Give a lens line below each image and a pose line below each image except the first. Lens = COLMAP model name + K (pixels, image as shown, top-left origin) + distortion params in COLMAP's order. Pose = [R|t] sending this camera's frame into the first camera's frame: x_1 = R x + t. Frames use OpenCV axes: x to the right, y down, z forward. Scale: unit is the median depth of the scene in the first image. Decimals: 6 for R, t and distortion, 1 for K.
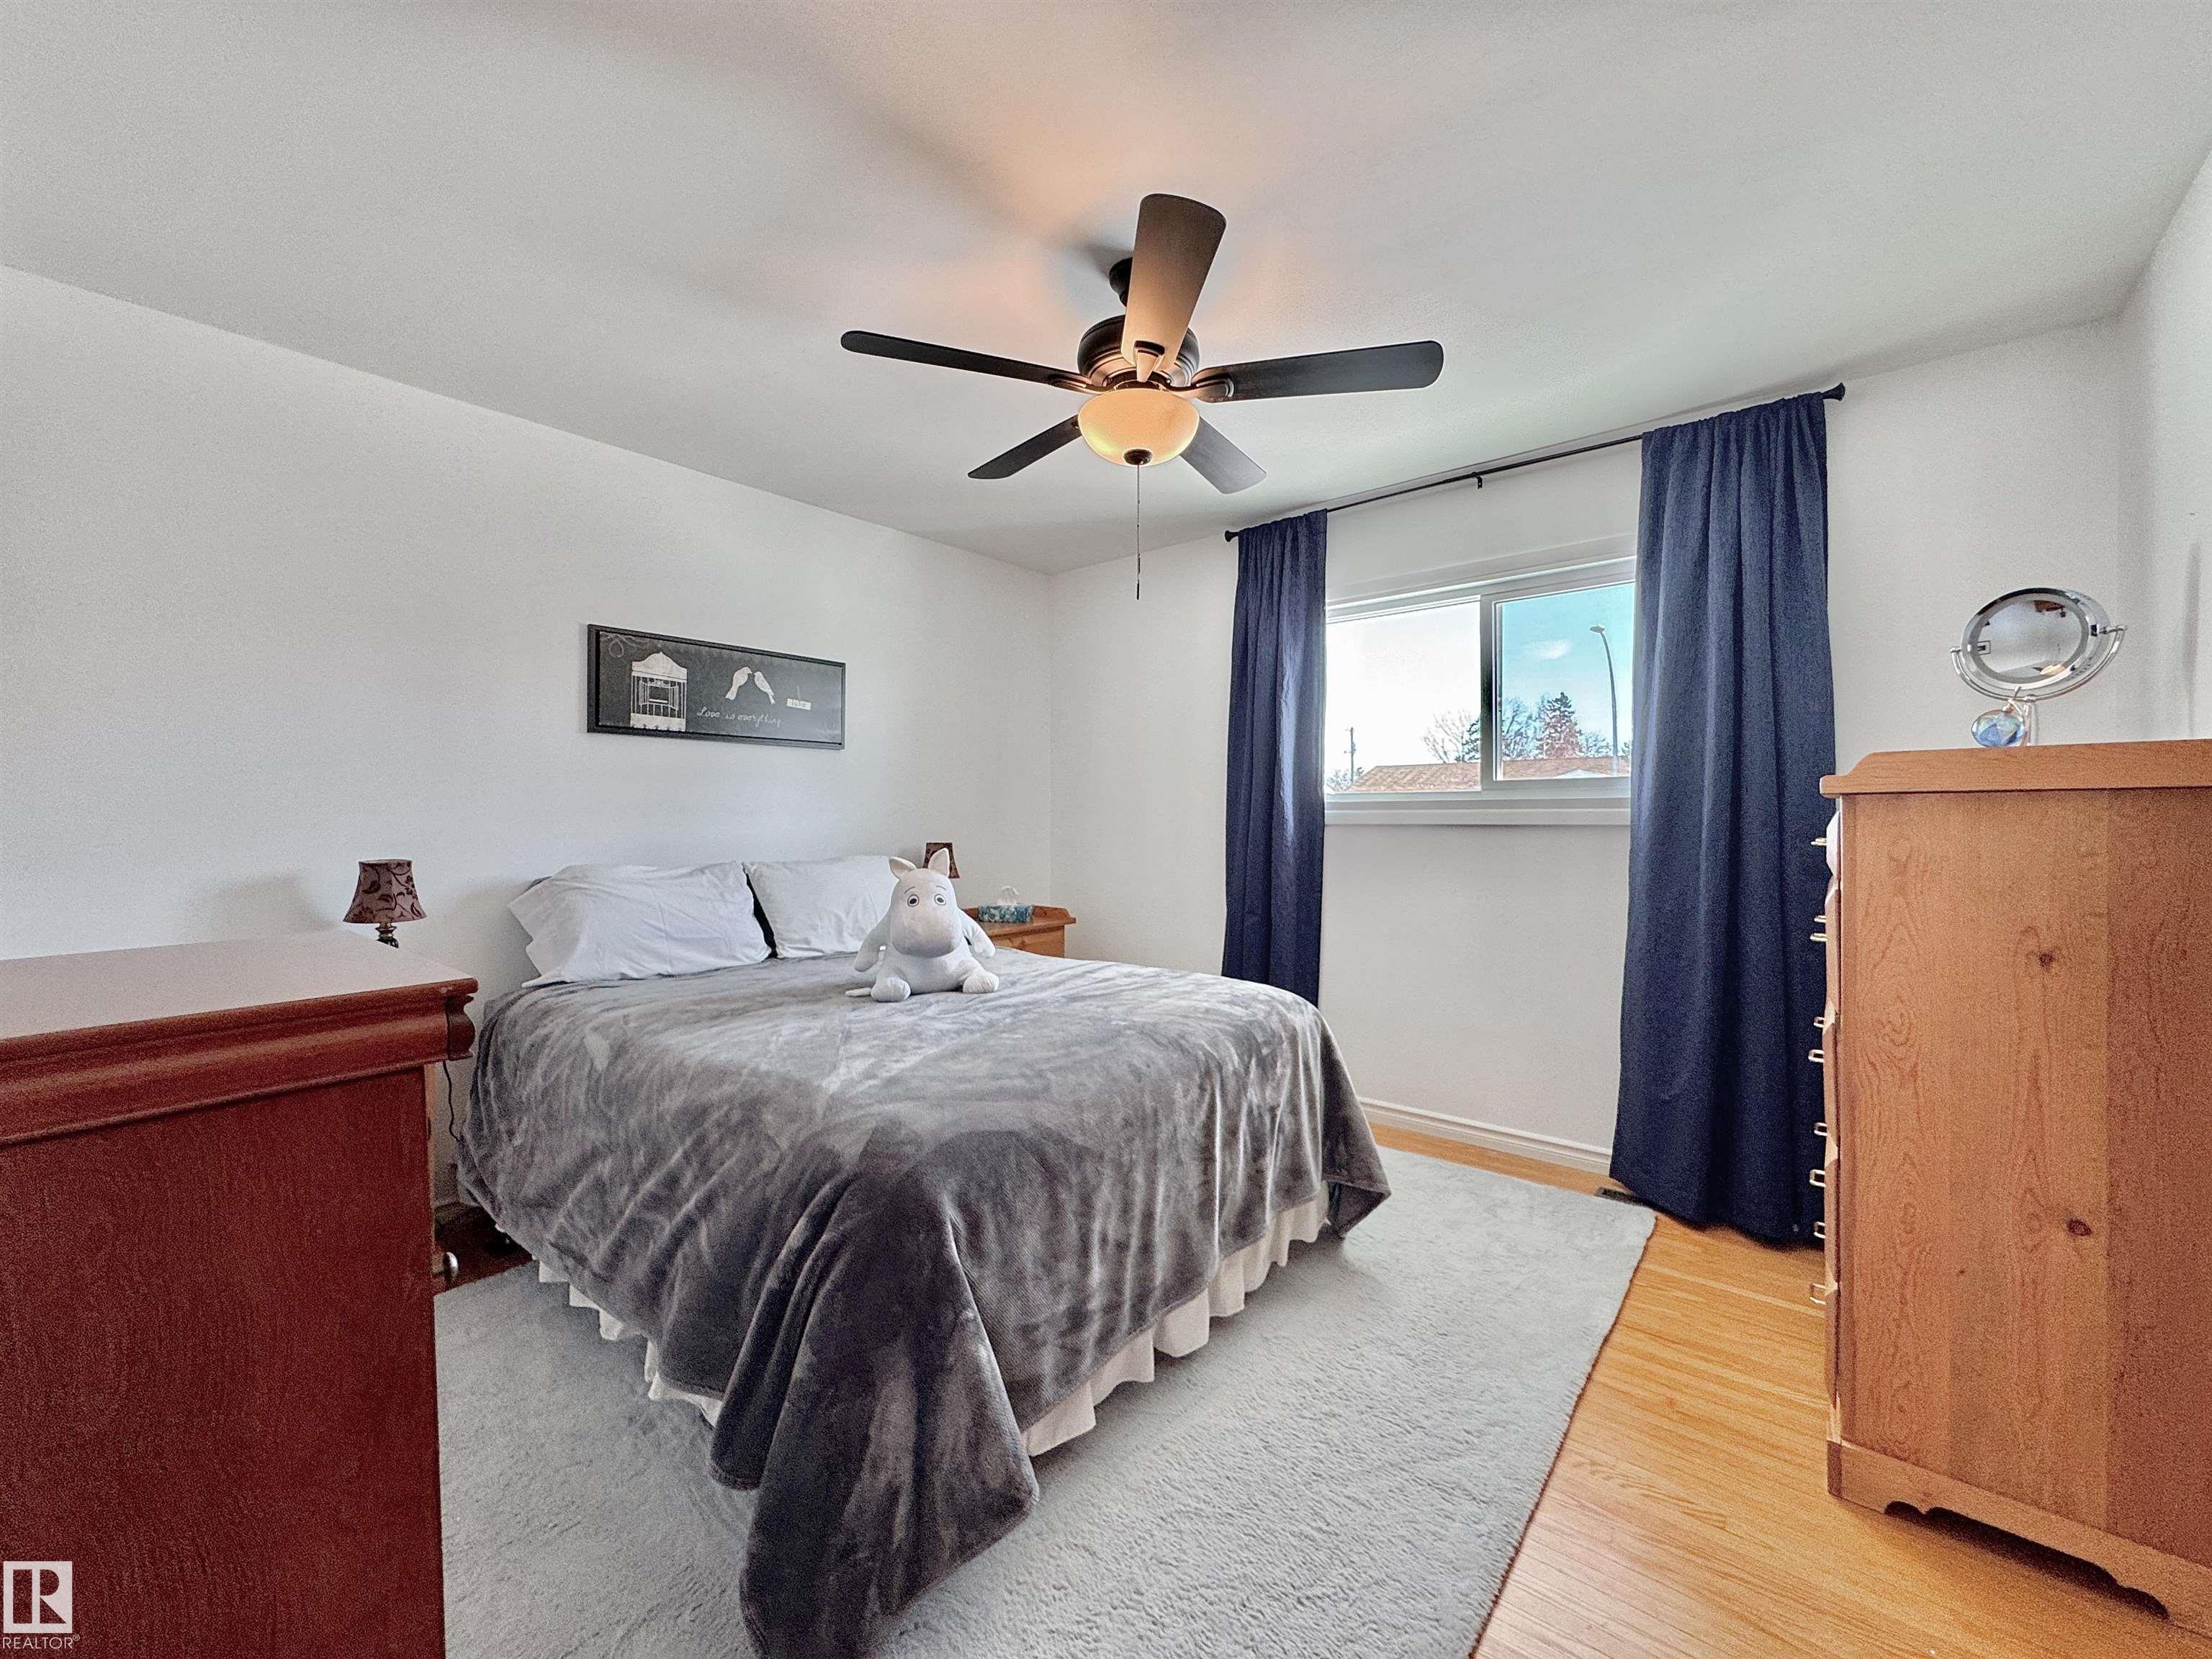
lens RADIAL K [[889.6, 0, 1098.8], [0, 889.6, 832.1], [0, 0, 1]] dist [-0.000600, 0.000038]
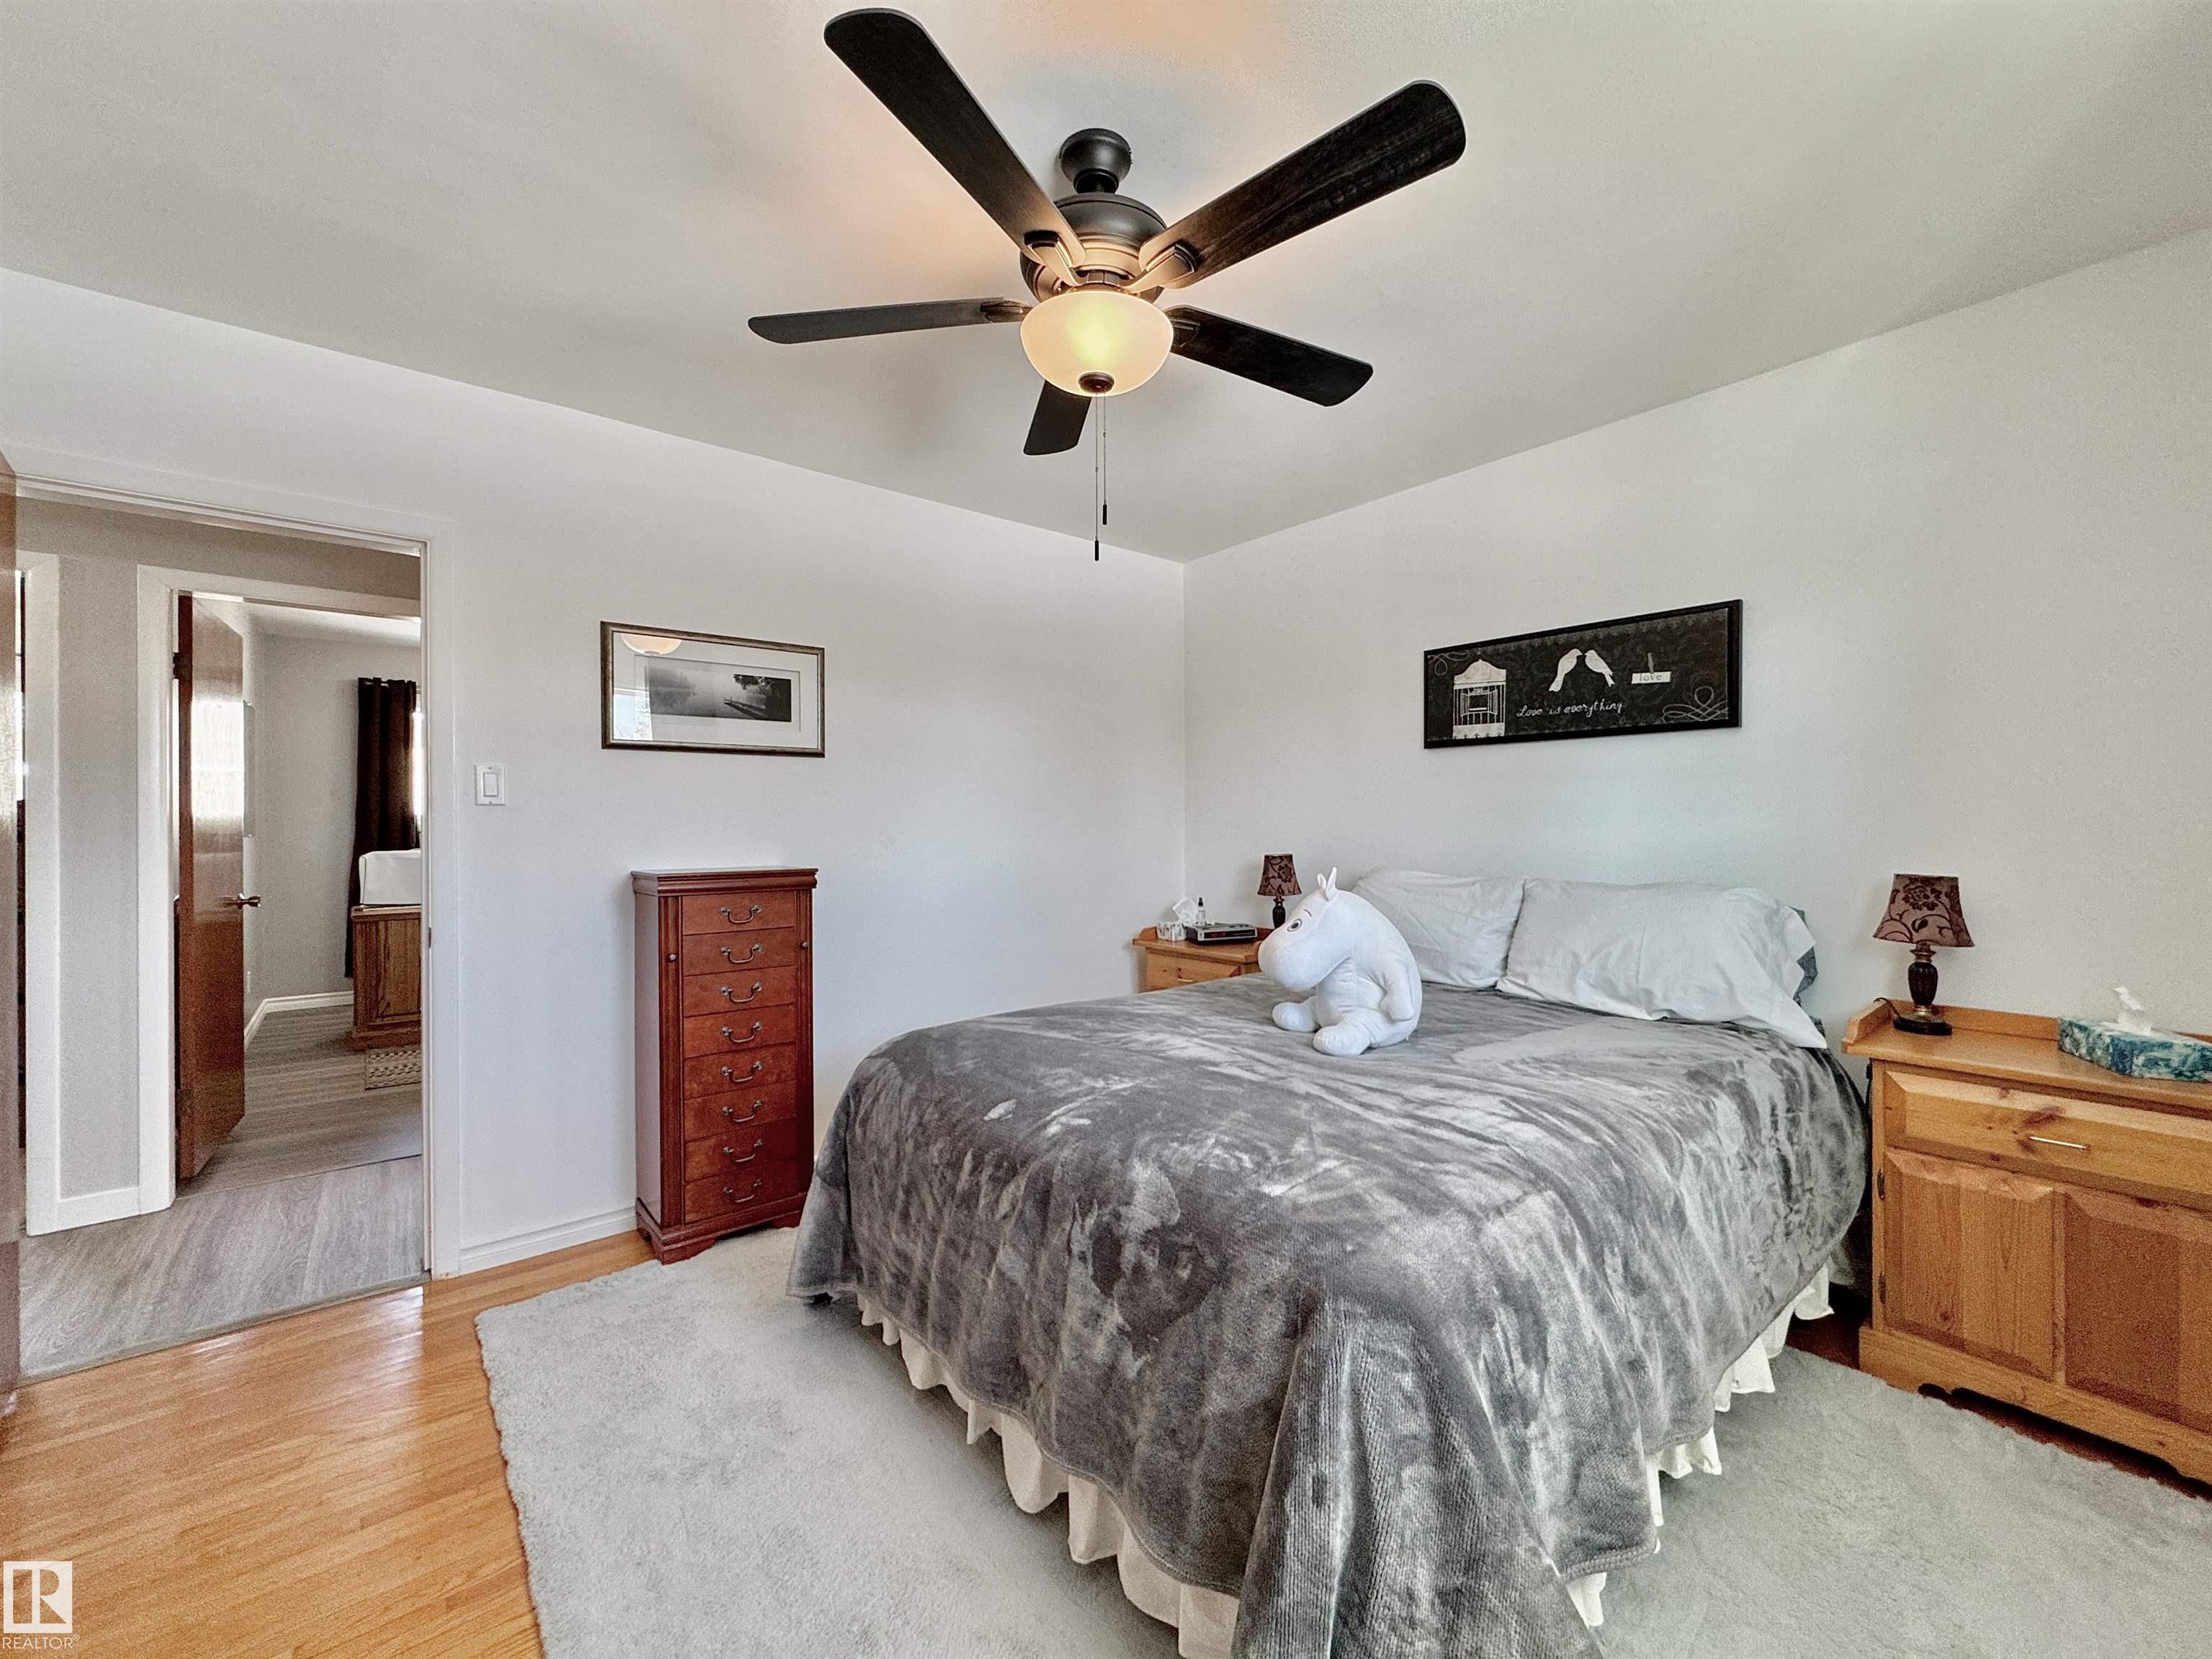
lens RADIAL K [[889.6, 0, 1098.8], [0, 889.6, 832.1], [0, 0, 1]] dist [-0.000600, 0.000038]
pose [[-0.199776, 0.021502, -0.979606, 0.564422], [-0.007761, 0.999693, 0.023526, -0.029178], [0.979811, 0.012303, -0.199548, 0.774533]]
